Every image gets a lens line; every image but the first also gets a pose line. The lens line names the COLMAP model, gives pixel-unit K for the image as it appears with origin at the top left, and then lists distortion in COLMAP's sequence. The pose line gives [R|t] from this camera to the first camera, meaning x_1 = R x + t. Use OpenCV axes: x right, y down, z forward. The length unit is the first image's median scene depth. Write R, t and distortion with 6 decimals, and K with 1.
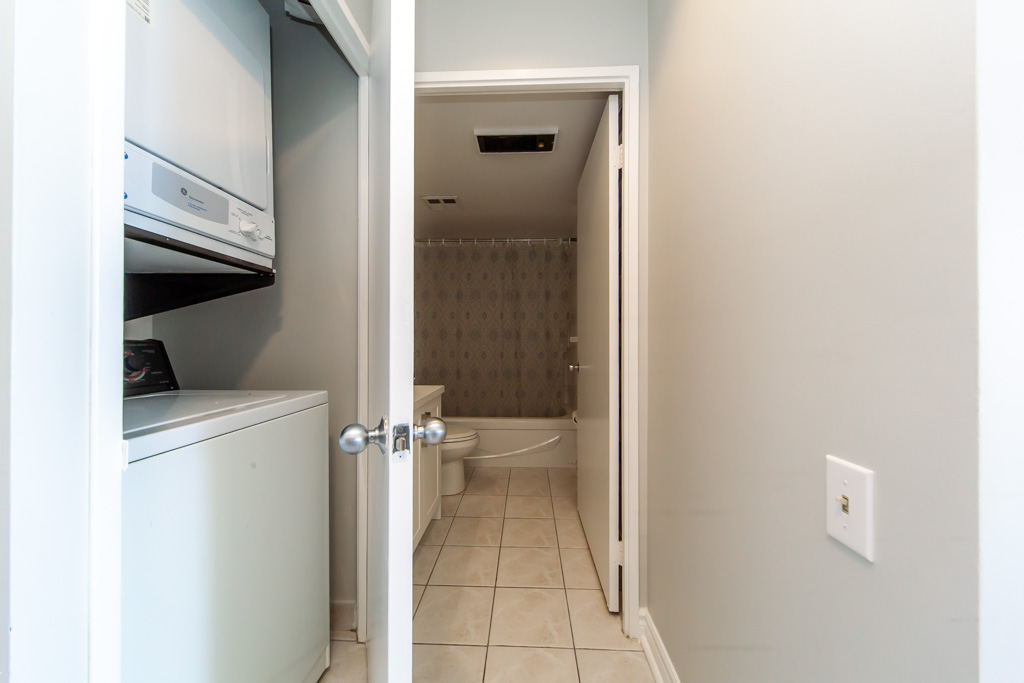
lens RADIAL K [[355.6, 0, 512.2], [0, 355.6, 342.6], [0, 0, 1]] dist [0.004195, -0.000530]
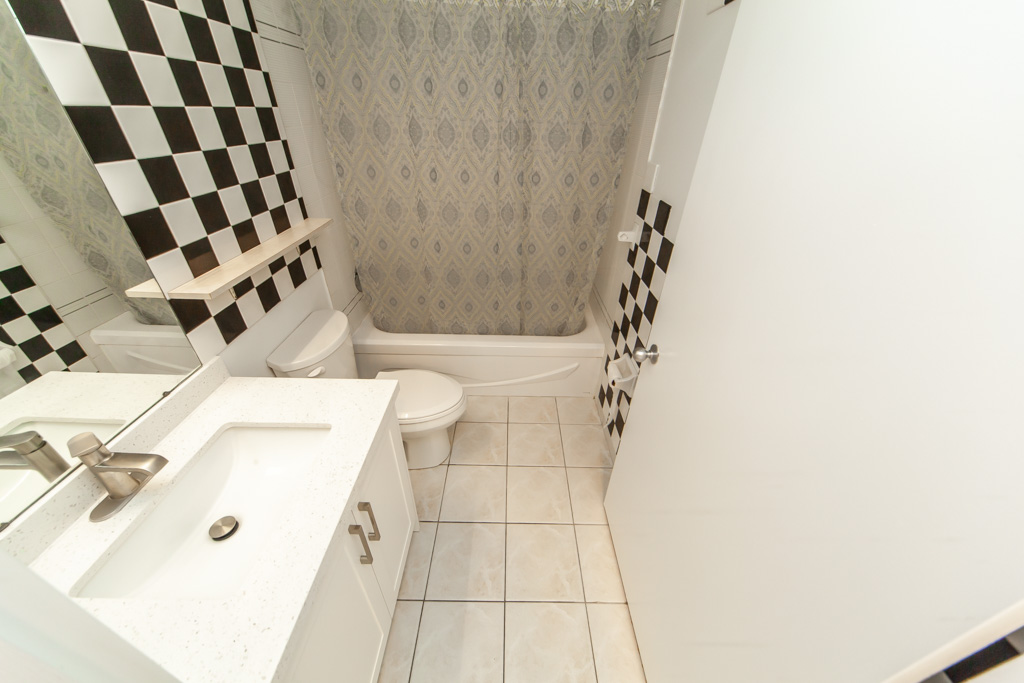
lens RADIAL K [[355.6, 0, 511.3], [0, 355.6, 337.8], [0, 0, 1]] dist [0.004195, -0.000530]
pose [[0.998822, 0.000450, 0.048515, -0.034096], [-0.026298, 0.845345, 0.533573, -0.159801], [-0.040772, -0.534221, 0.844361, 0.408760]]
